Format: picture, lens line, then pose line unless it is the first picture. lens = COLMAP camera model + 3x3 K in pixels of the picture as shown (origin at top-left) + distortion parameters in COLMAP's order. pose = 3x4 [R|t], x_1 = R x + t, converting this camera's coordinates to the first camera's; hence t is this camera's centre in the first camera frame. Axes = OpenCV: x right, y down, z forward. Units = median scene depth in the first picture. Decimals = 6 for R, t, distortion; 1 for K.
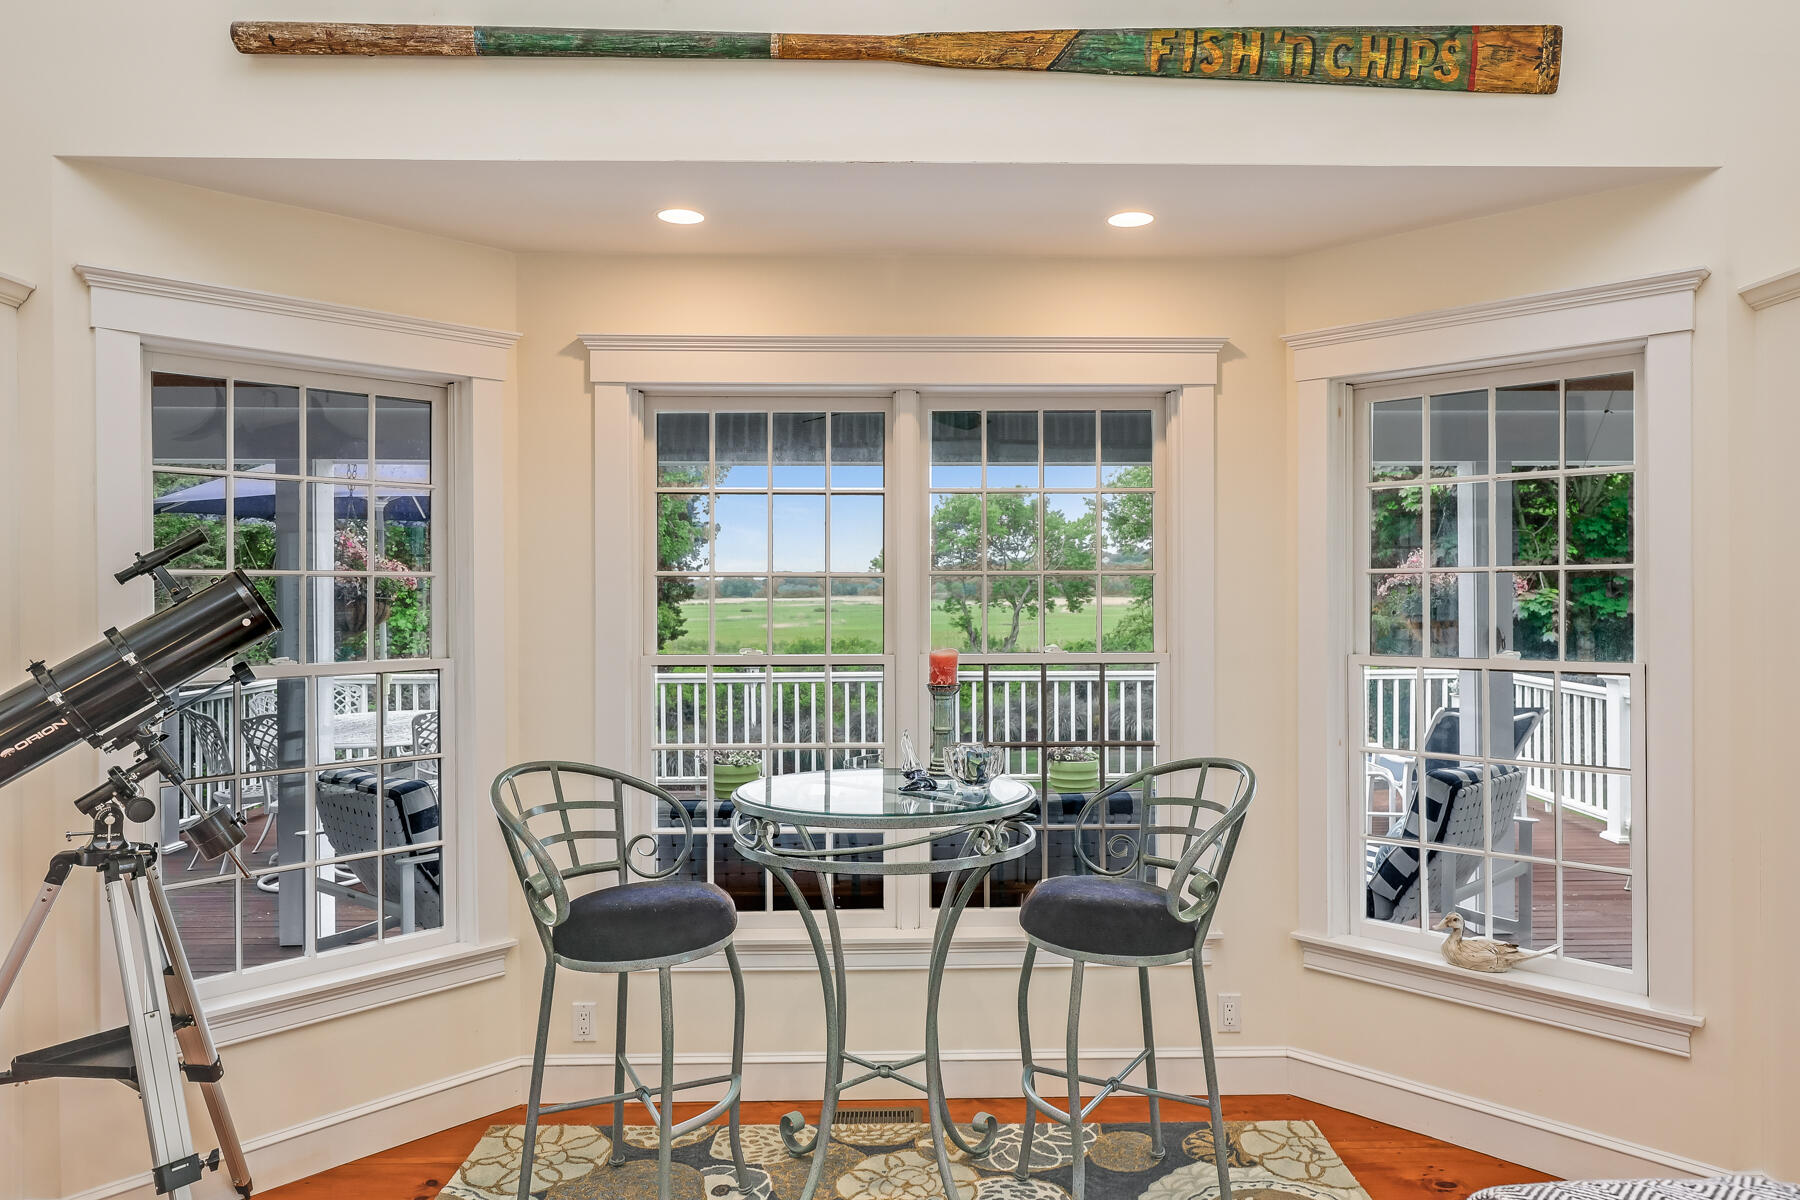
lens RADIAL K [[1166.6, 0, 925.7], [0, 1166.6, 588.7], [0, 0, 1]] dist [-0.004055, 0.001295]
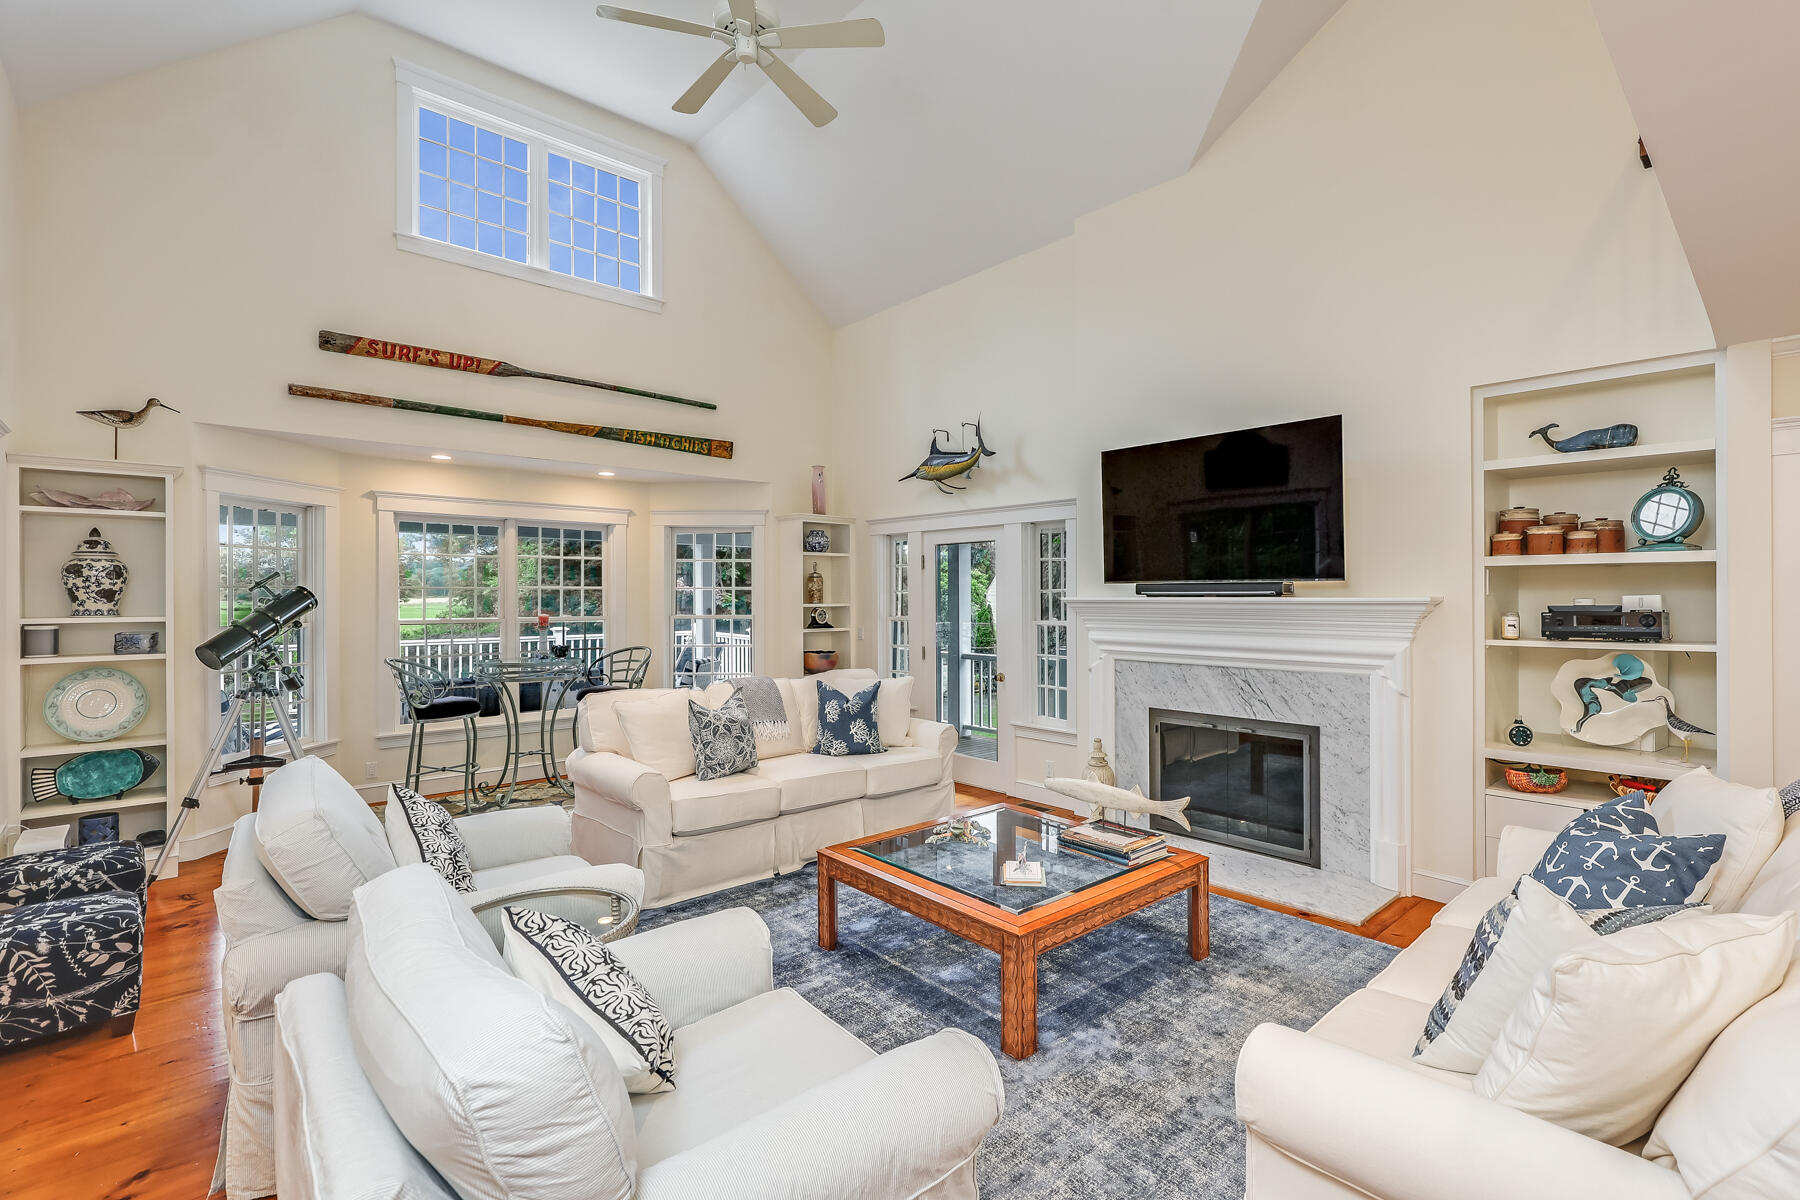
lens RADIAL K [[820.1, 0, 928.9], [0, 820.1, 594.2], [0, 0, 1]] dist [-0.002424, -0.000108]
pose [[0.742036, 0.000497, 0.670359, -0.732502], [-0.000718, 1.000000, 0.000053, 0.000920], [-0.670359, -0.000520, 0.742037, -1.339006]]
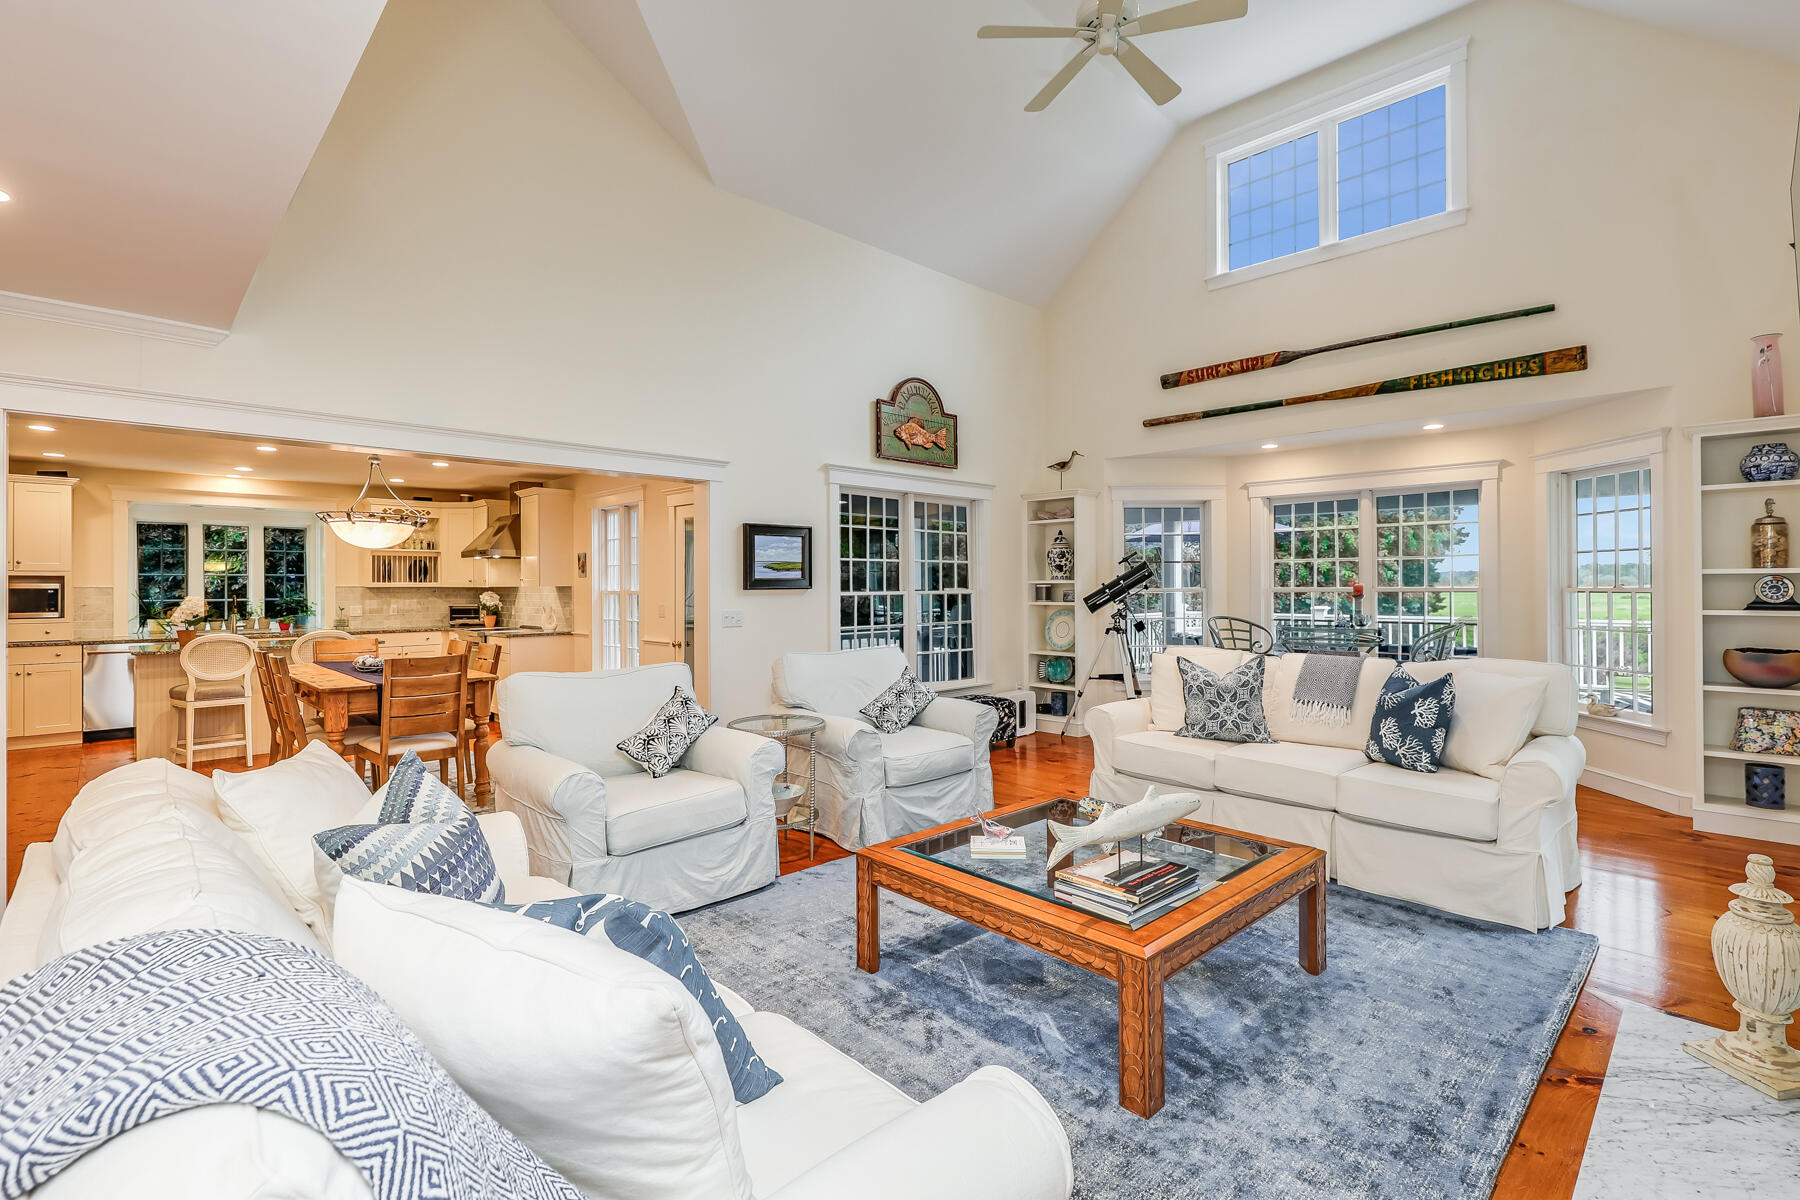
lens RADIAL K [[820.1, 0, 927.2], [0, 820.1, 581.0], [0, 0, 1]] dist [-0.002424, -0.000108]
pose [[0.695797, -0.004771, -0.718222, 0.830771], [0.001864, 0.999987, -0.004838, 0.060995], [0.718236, 0.002027, 0.695797, -1.362777]]
